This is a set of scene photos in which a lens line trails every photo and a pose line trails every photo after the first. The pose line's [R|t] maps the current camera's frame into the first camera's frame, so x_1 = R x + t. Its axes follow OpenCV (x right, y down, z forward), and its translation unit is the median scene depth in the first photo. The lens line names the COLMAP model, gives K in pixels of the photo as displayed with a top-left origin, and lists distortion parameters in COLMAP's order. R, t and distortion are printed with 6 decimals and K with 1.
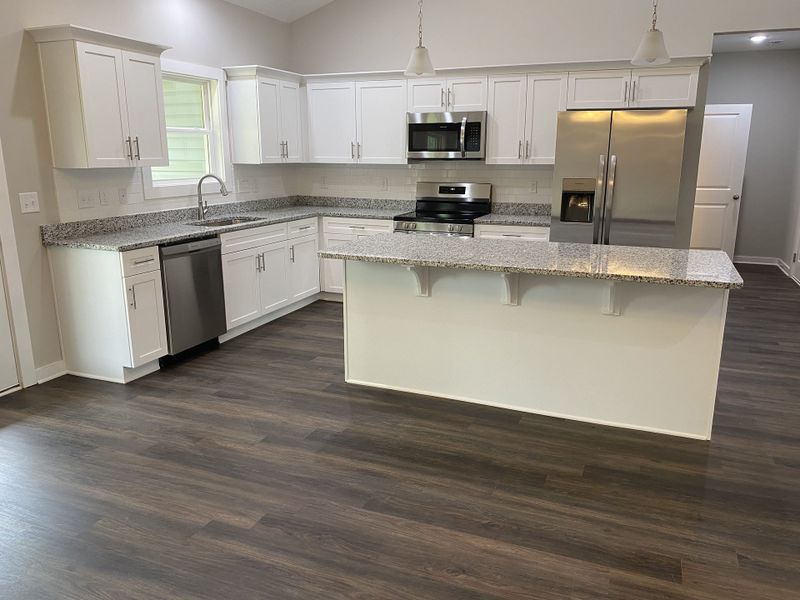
lens RADIAL K [[609.1, 0, 417.0], [0, 609.1, 299.7], [0, 0, 1]] dist [0.068690, -0.134663]
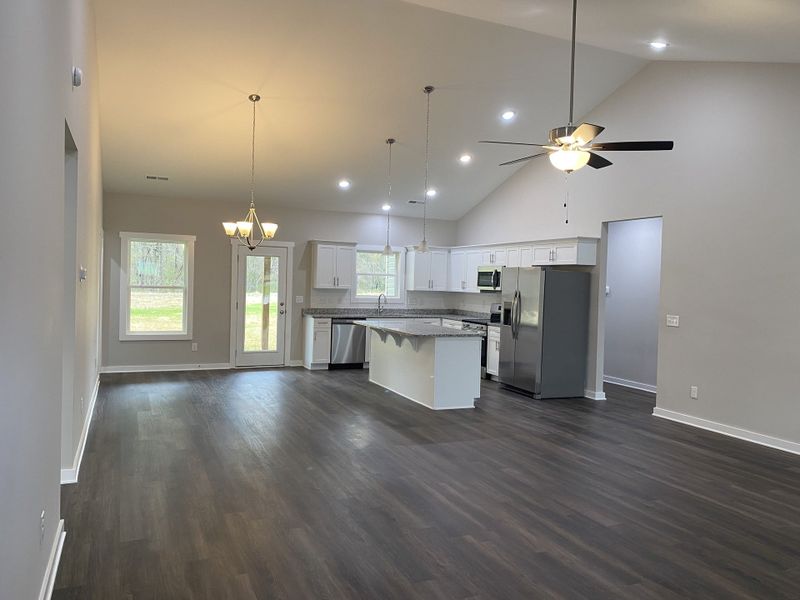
lens RADIAL K [[588.2, 0, 400.0], [0, 588.2, 300.0], [0, 0, 1]] dist [0.037938, -0.002063]
pose [[0.715171, 0.039566, -0.697828, 1.257627], [-0.188711, 0.972249, -0.138276, 0.103411], [0.672992, 0.230579, 0.702791, -0.466880]]
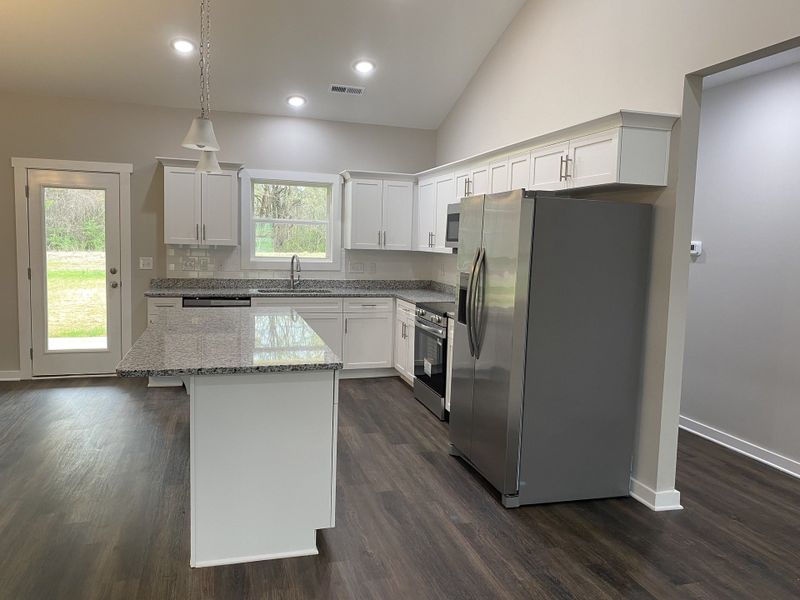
lens RADIAL K [[605.7, 0, 400.0], [0, 605.7, 300.0], [0, 0, 1]] dist [0.001107, -0.011101]
pose [[0.617501, 0.093119, -0.781039, 0.849819], [-0.211198, 0.976133, -0.050597, -0.099573], [0.757686, 0.196197, 0.622429, 0.418430]]
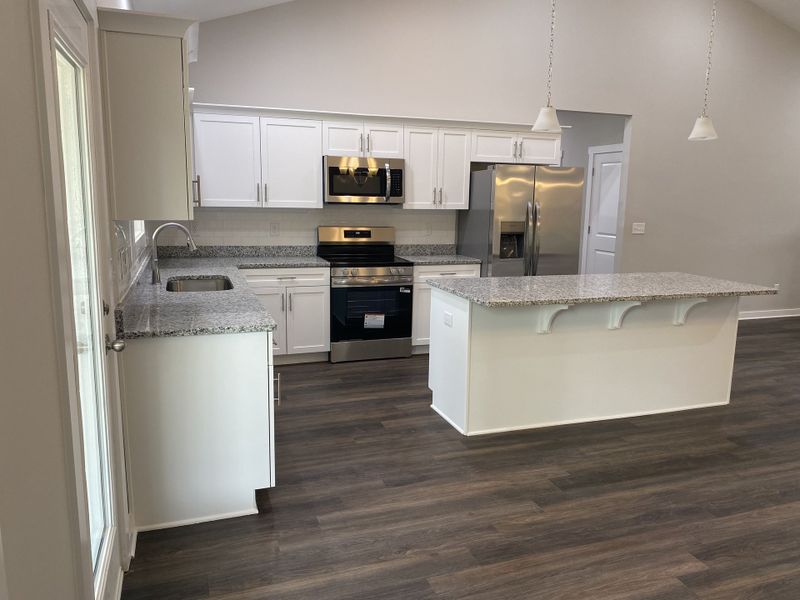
lens RADIAL K [[605.7, 0, 400.0], [0, 605.7, 300.0], [0, 0, 1]] dist [0.001107, -0.011101]
pose [[0.751106, -0.098836, 0.652741, -0.666619], [0.137983, 0.990395, -0.008815, -0.068820], [-0.645601, 0.096688, 0.757529, 0.275561]]
